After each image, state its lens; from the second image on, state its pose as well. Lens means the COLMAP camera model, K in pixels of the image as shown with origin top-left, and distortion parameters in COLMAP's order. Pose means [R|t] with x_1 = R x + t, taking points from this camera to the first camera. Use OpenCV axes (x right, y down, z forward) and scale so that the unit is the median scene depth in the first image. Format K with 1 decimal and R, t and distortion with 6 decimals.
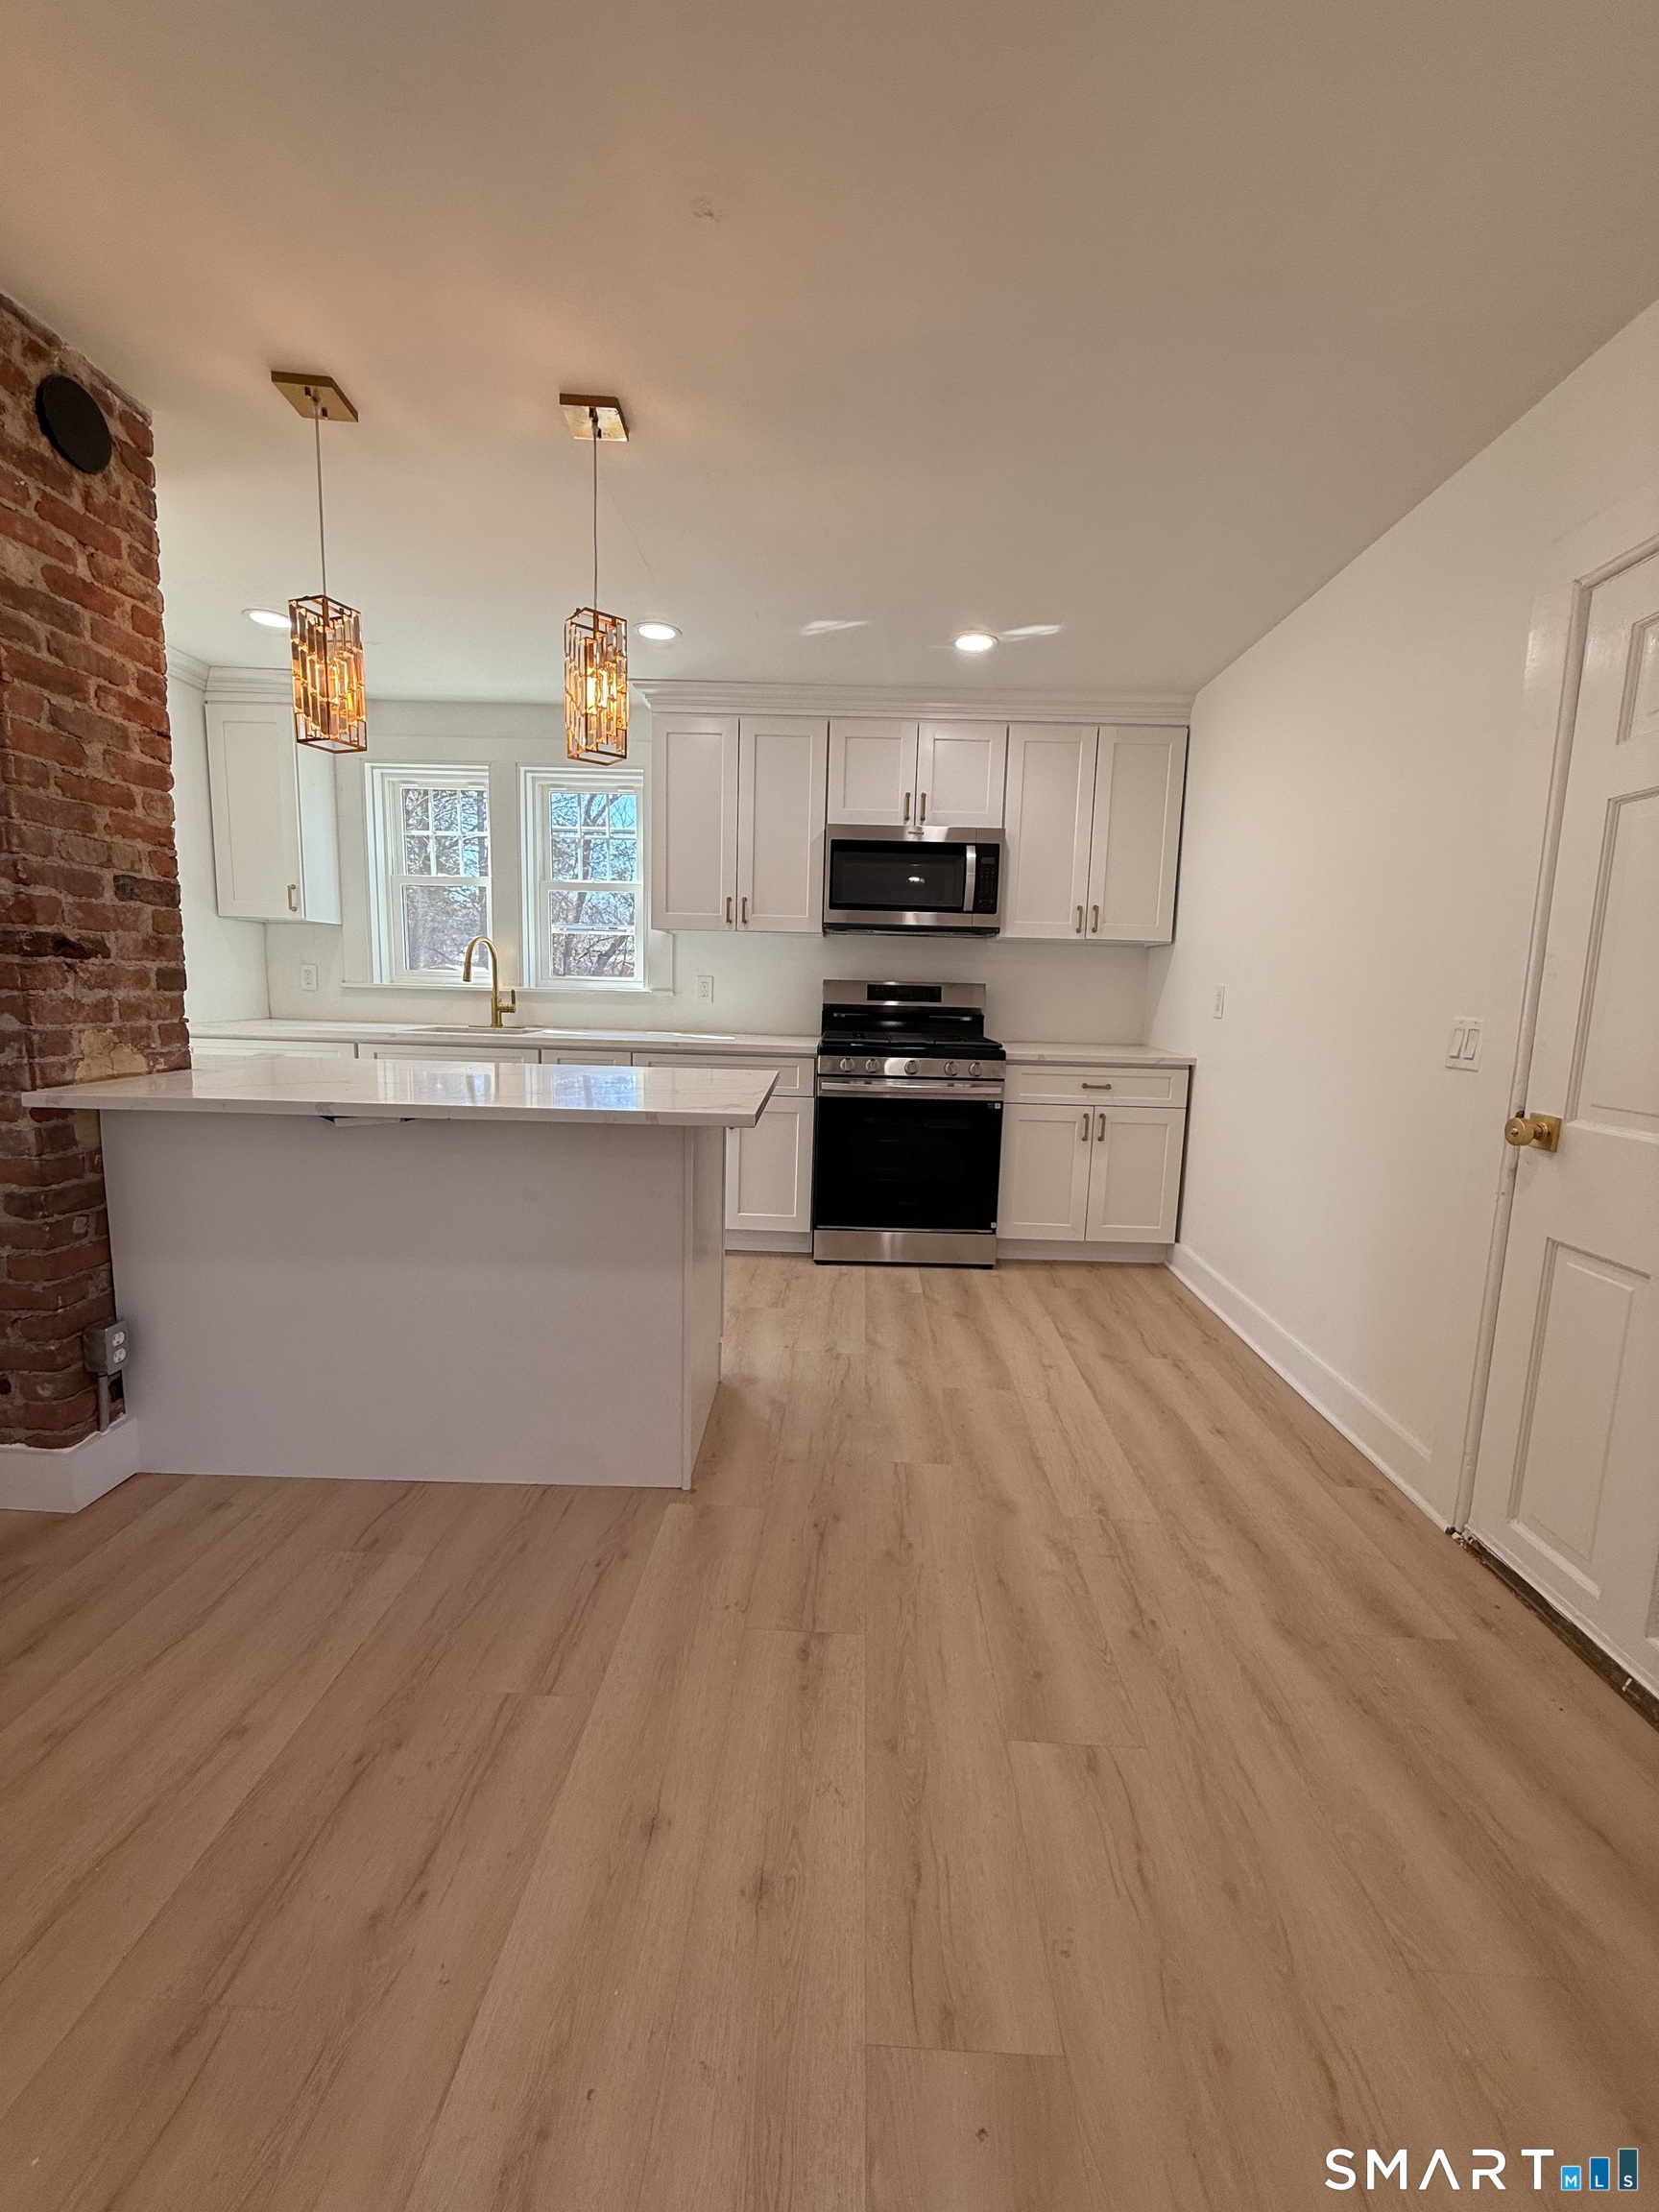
lens RADIAL K [[879.6, 0, 837.5], [0, 879.6, 1104.8], [0, 0, 1]] dist [-0.000081, 0.000402]
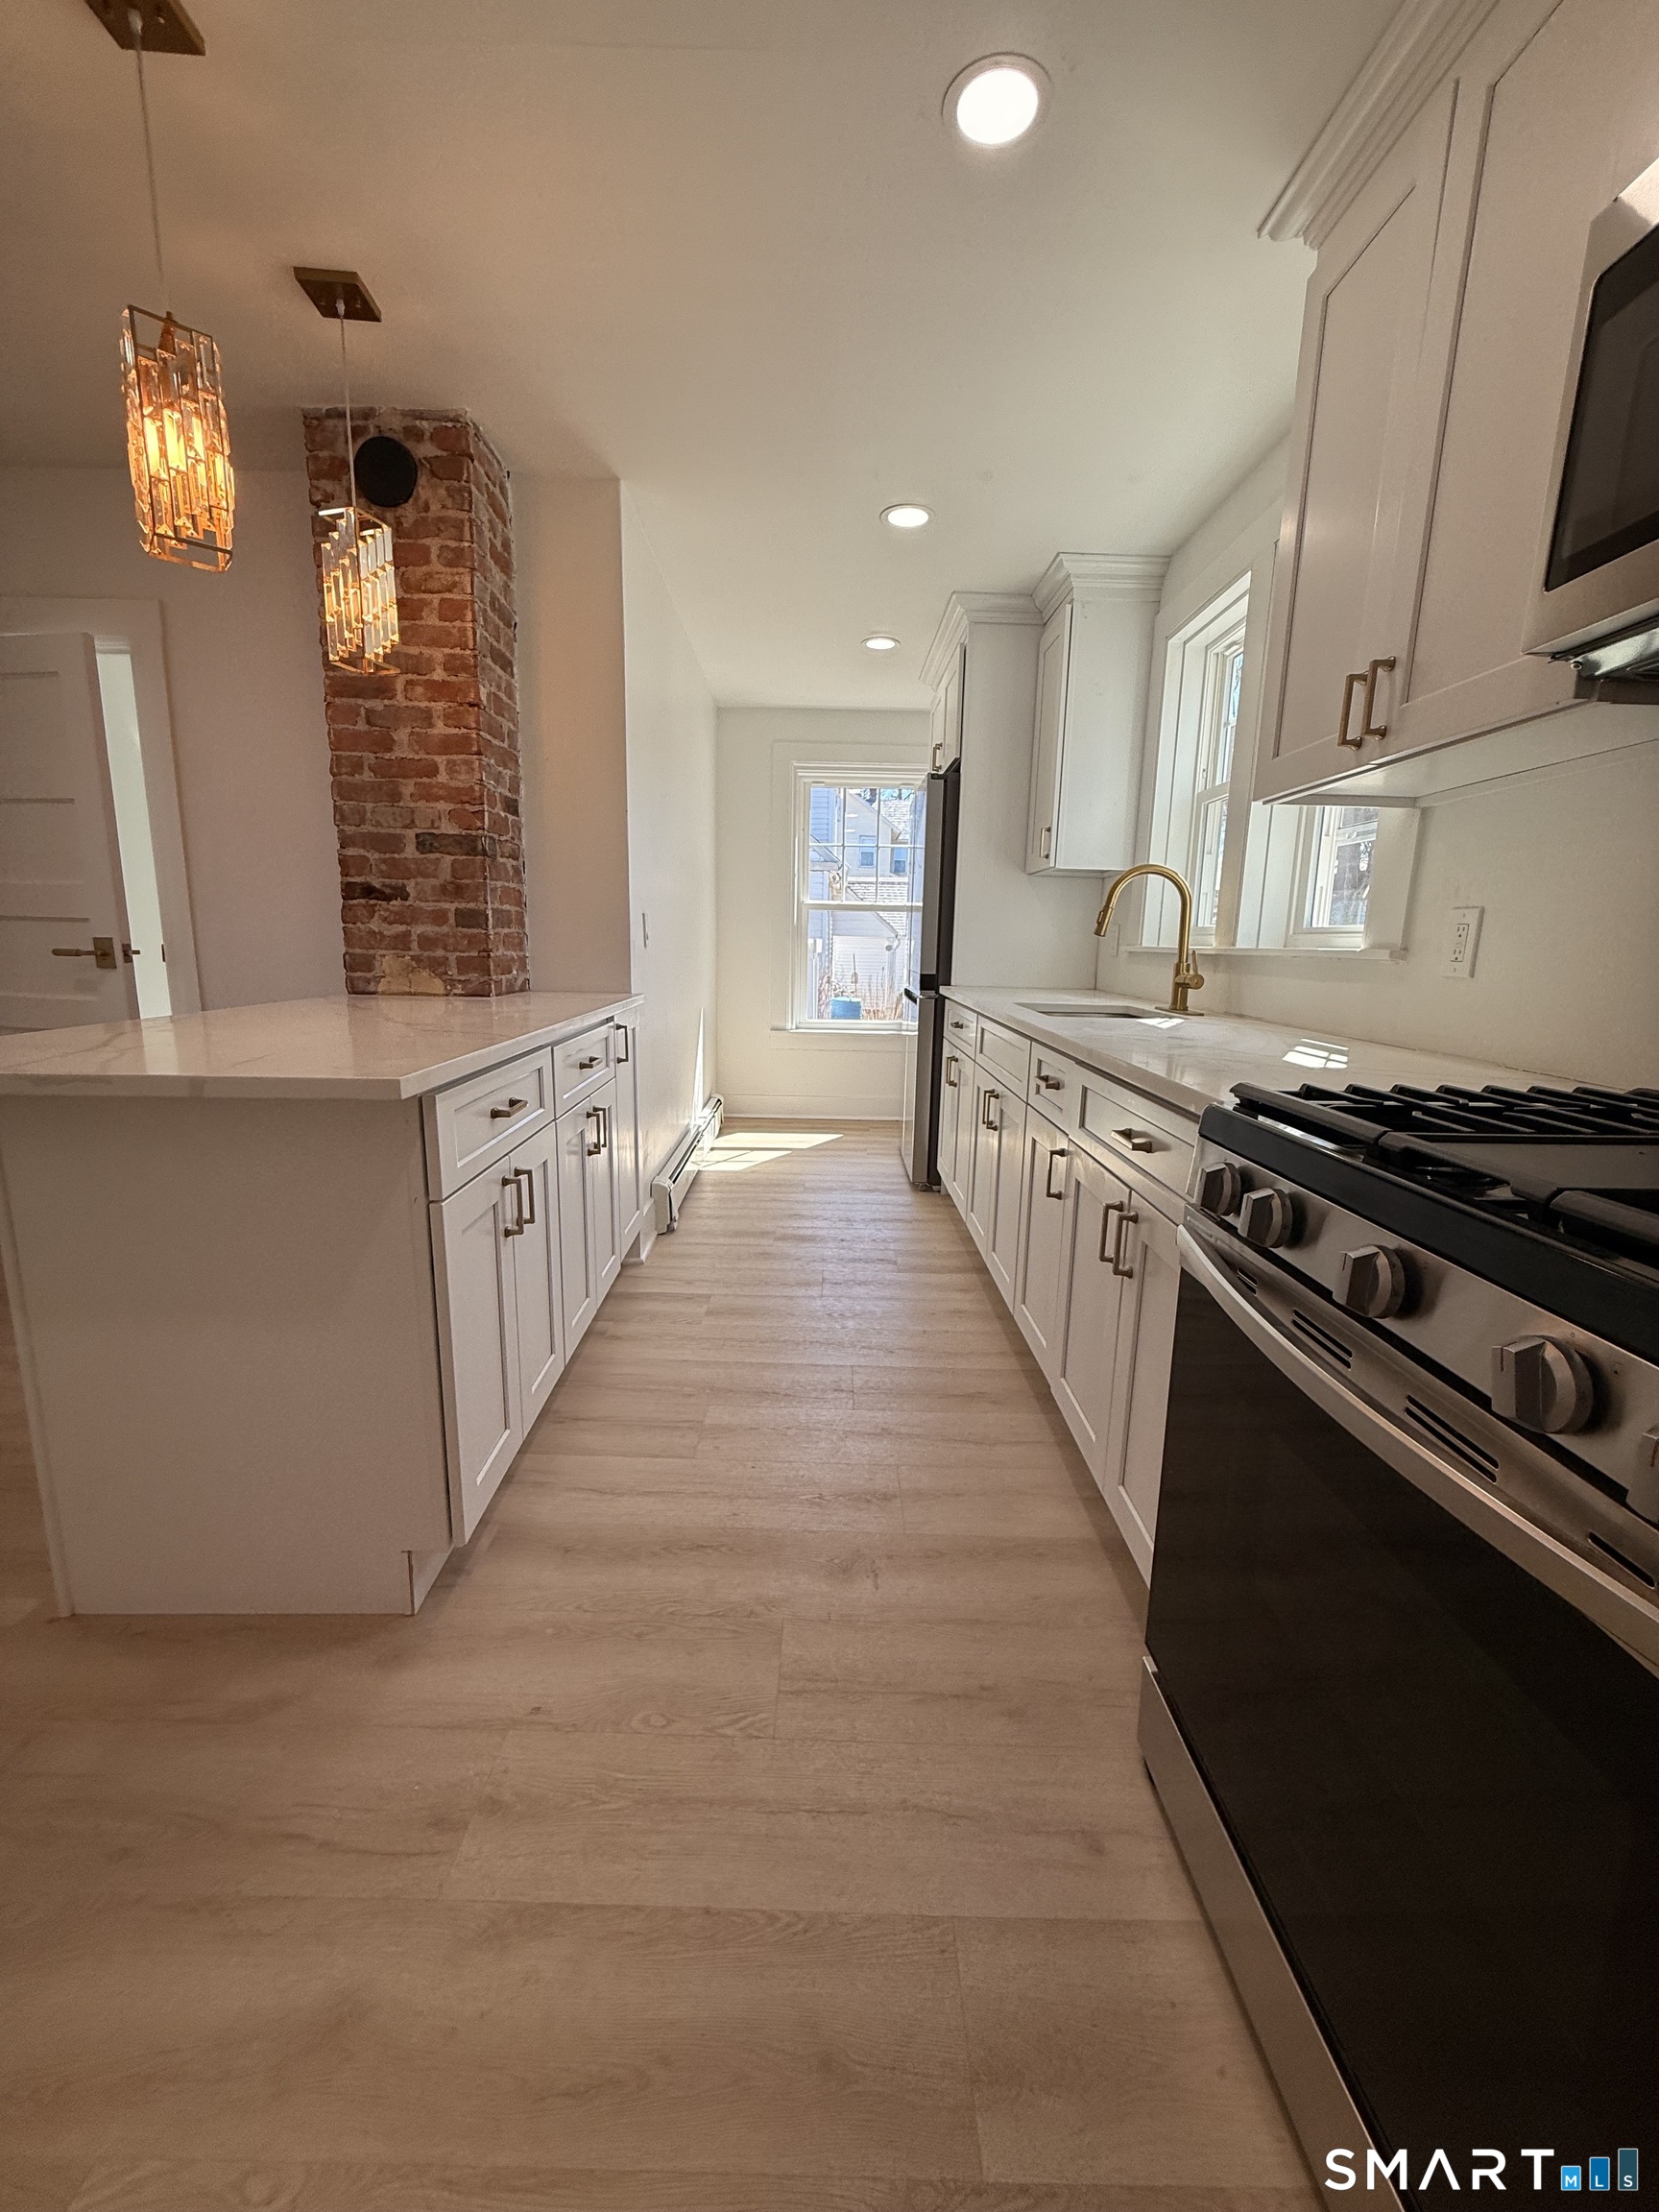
lens RADIAL K [[879.6, 0, 827.3], [0, 879.6, 1101.0], [0, 0, 1]] dist [-0.000081, 0.000402]
pose [[0.025498, 0.155848, -0.987452, 0.492887], [-0.159751, 0.975714, 0.149870, -0.169719], [0.986828, 0.153925, 0.049776, 1.570719]]
